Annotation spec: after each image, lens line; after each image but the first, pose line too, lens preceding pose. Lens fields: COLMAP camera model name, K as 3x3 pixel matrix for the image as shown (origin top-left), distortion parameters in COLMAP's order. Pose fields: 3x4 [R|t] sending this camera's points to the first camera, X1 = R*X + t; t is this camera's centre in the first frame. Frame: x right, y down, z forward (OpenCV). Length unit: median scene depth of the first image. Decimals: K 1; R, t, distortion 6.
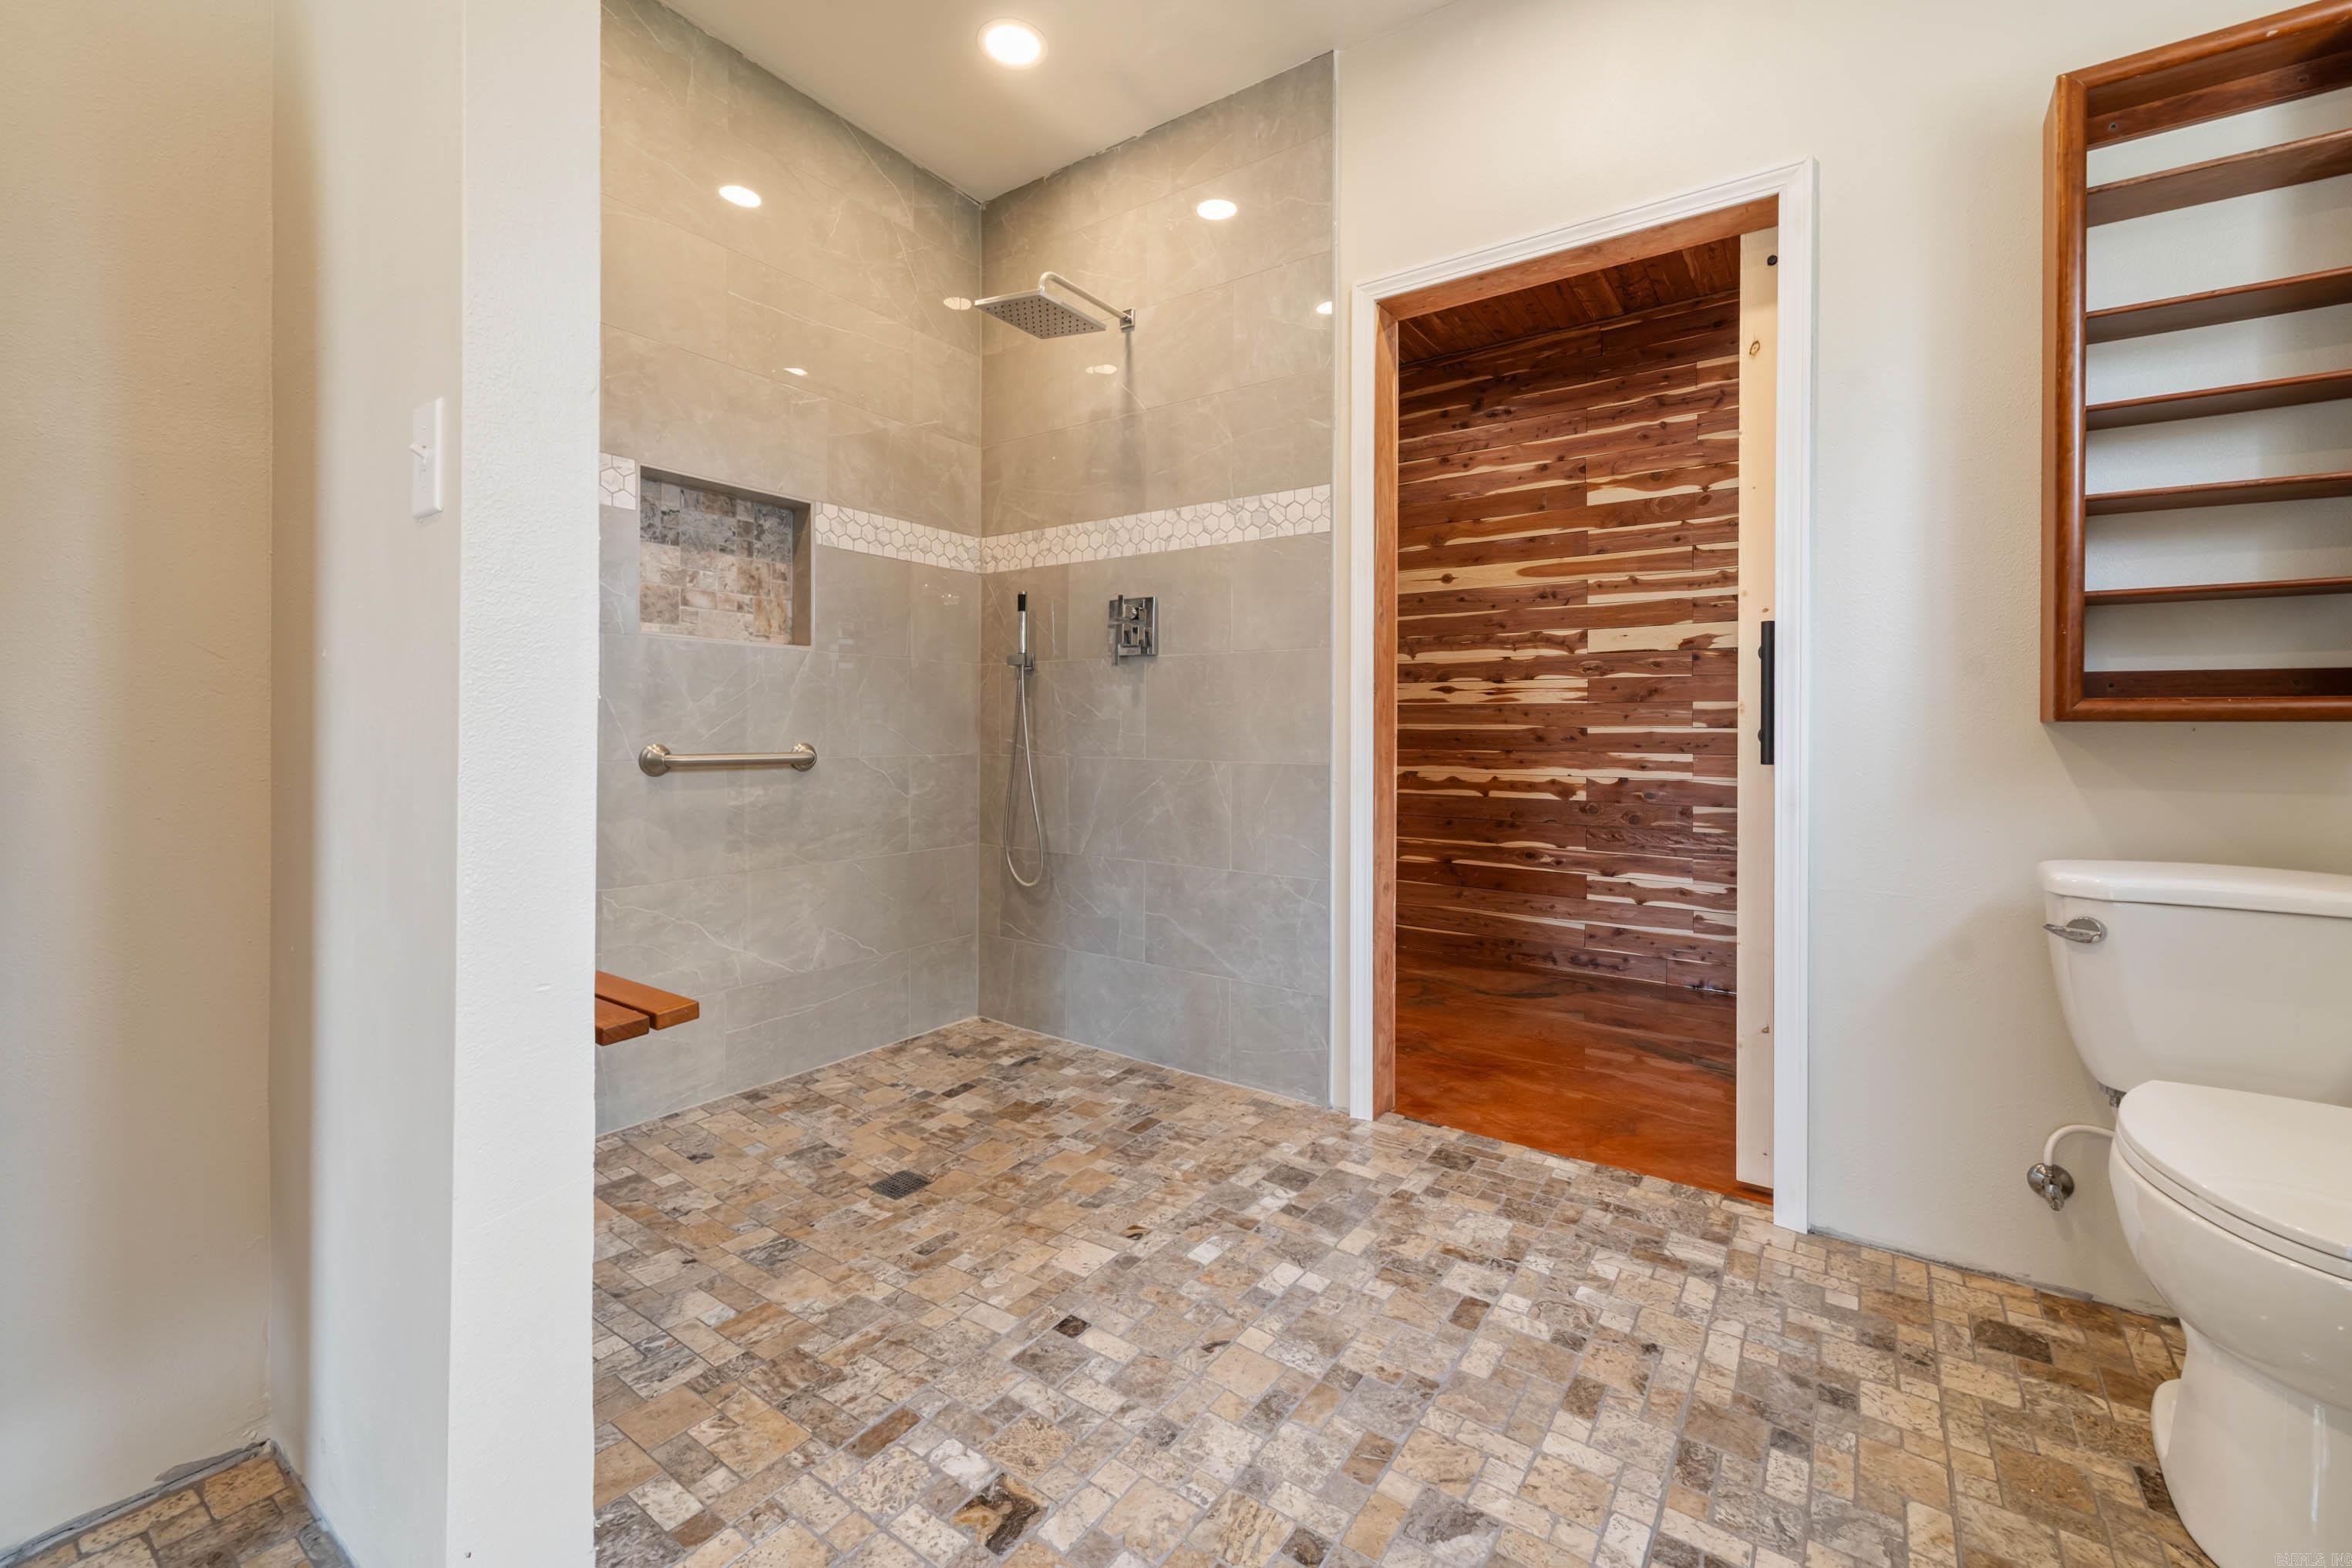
lens RADIAL K [[966.4, 0, 1200.5], [0, 966.4, 729.2], [0, 0, 1]] dist [0.002211, -0.000721]
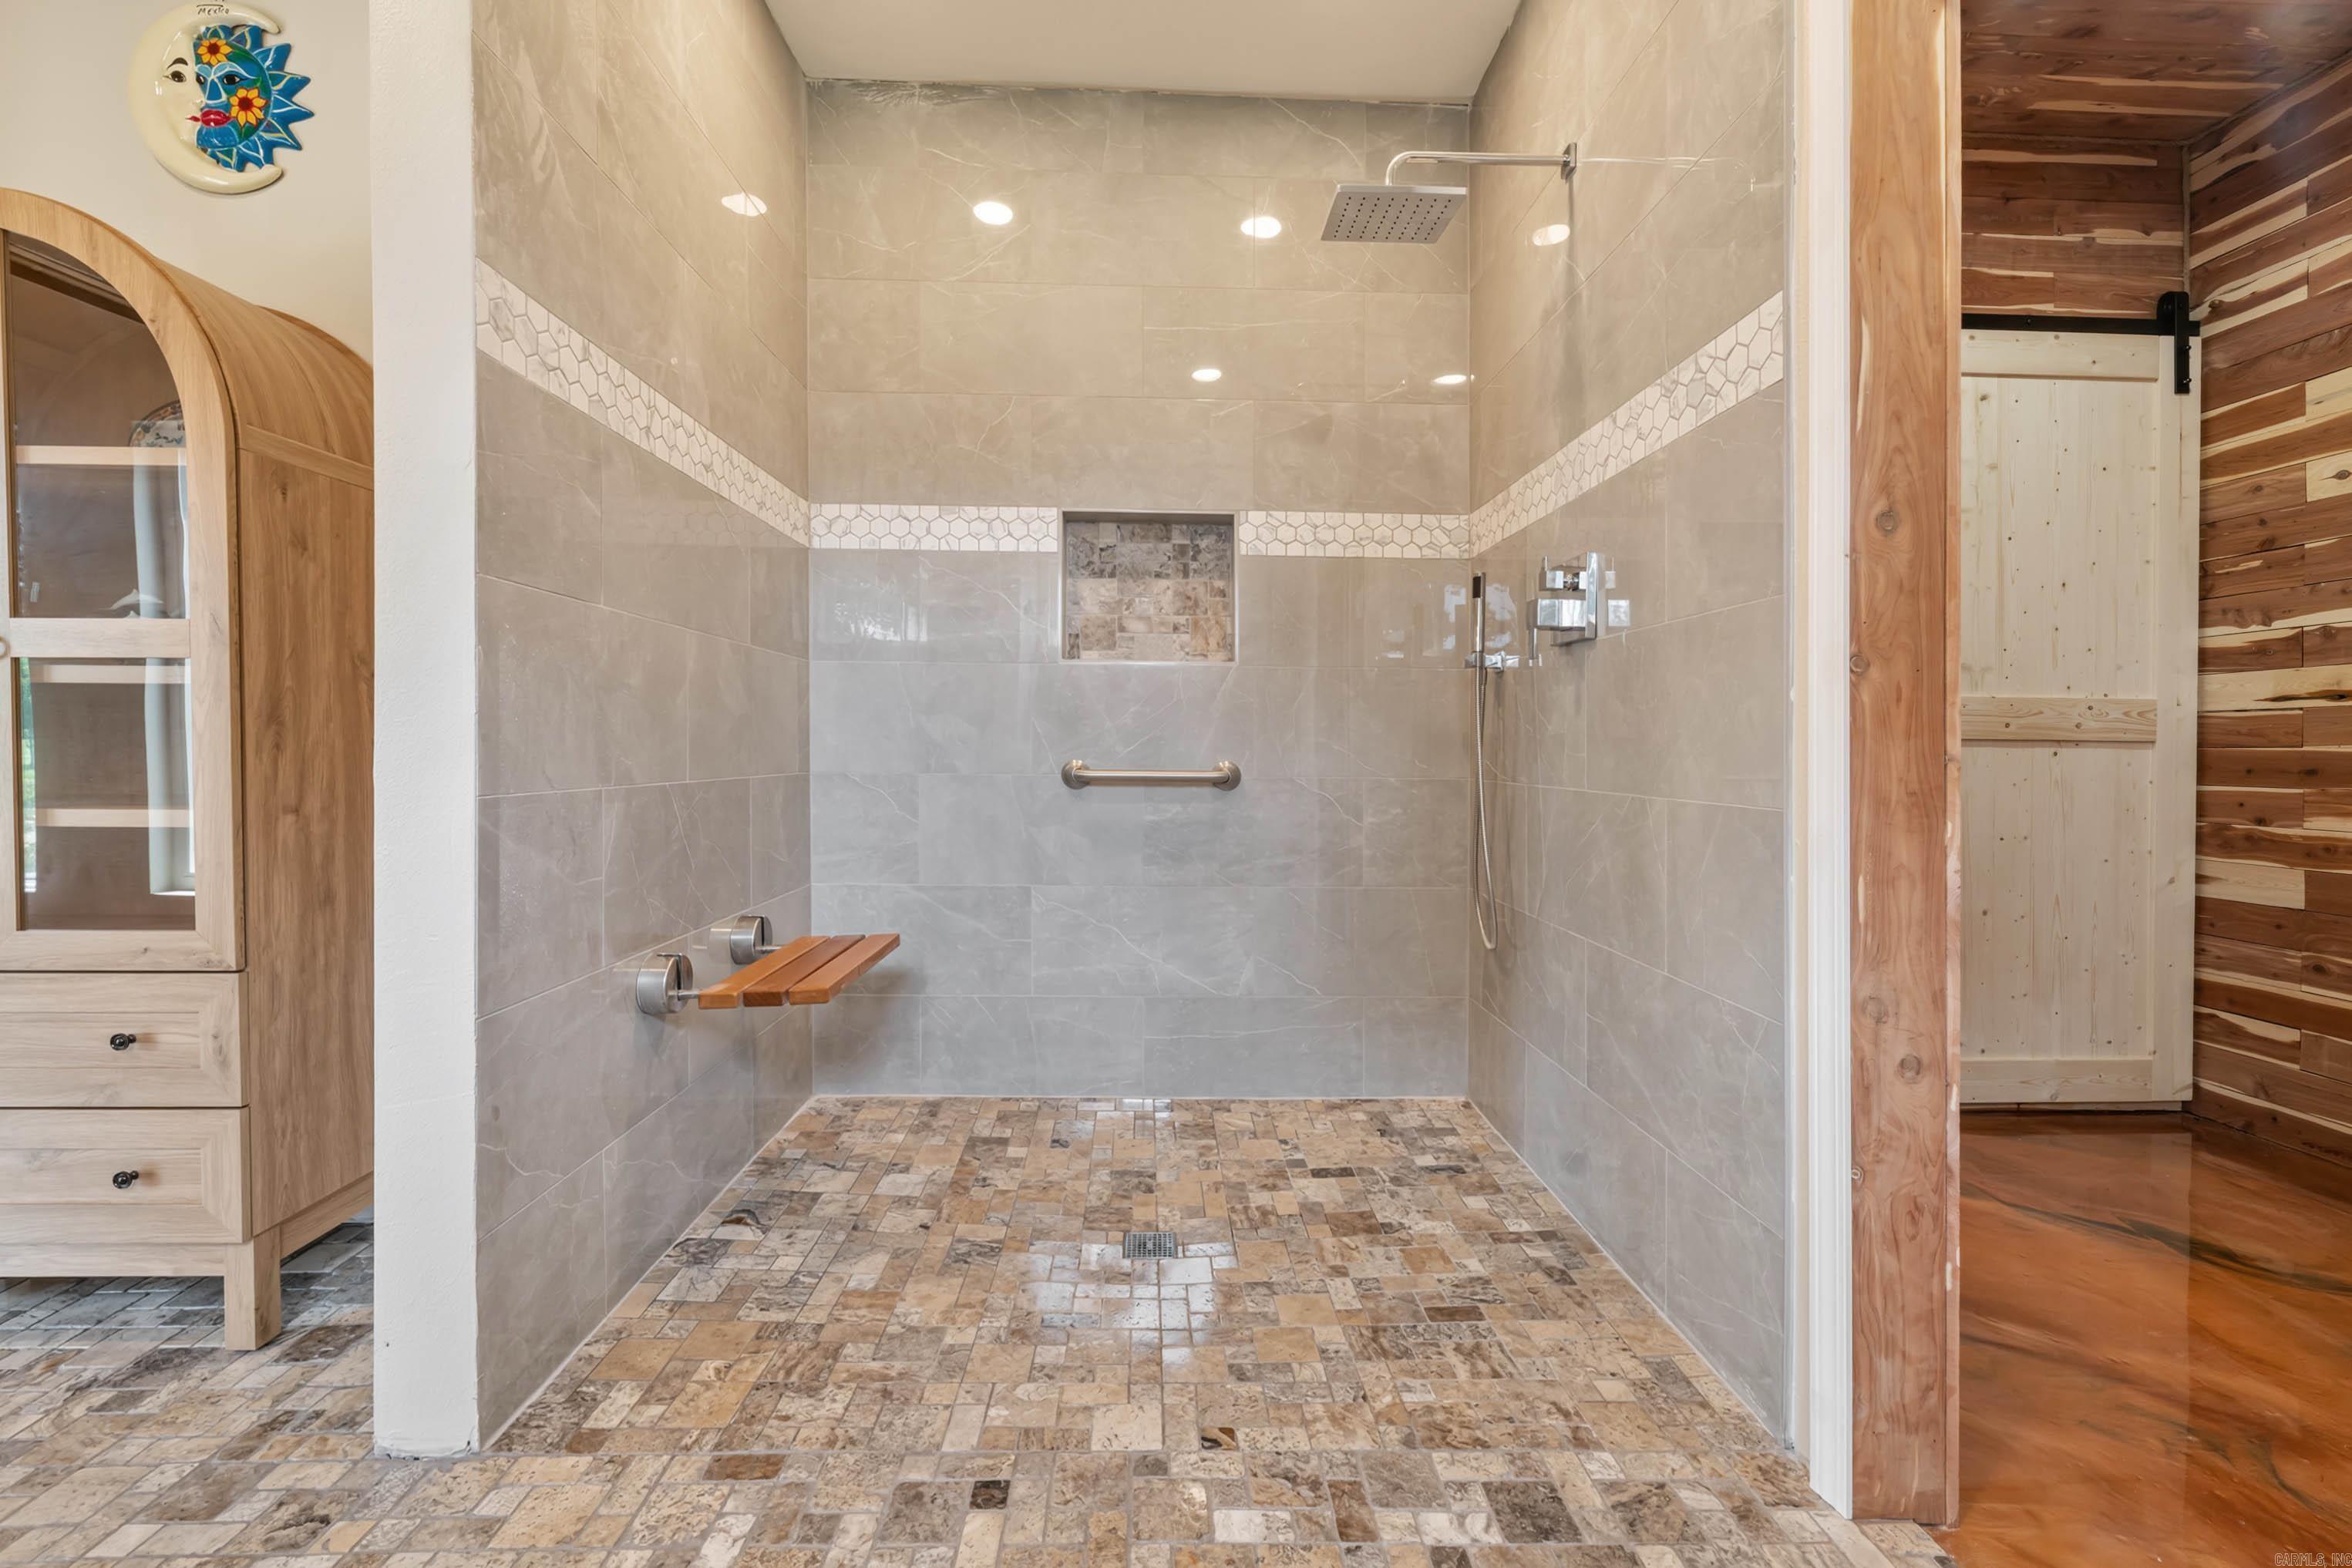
lens RADIAL K [[966.4, 0, 1173.2], [0, 966.4, 752.7], [0, 0, 1]] dist [0.002211, -0.000721]
pose [[0.588228, 0.003603, -0.808687, 0.365037], [-0.005413, 0.999985, 0.000518, 0.005838], [0.808677, 0.004073, 0.588239, 0.401711]]
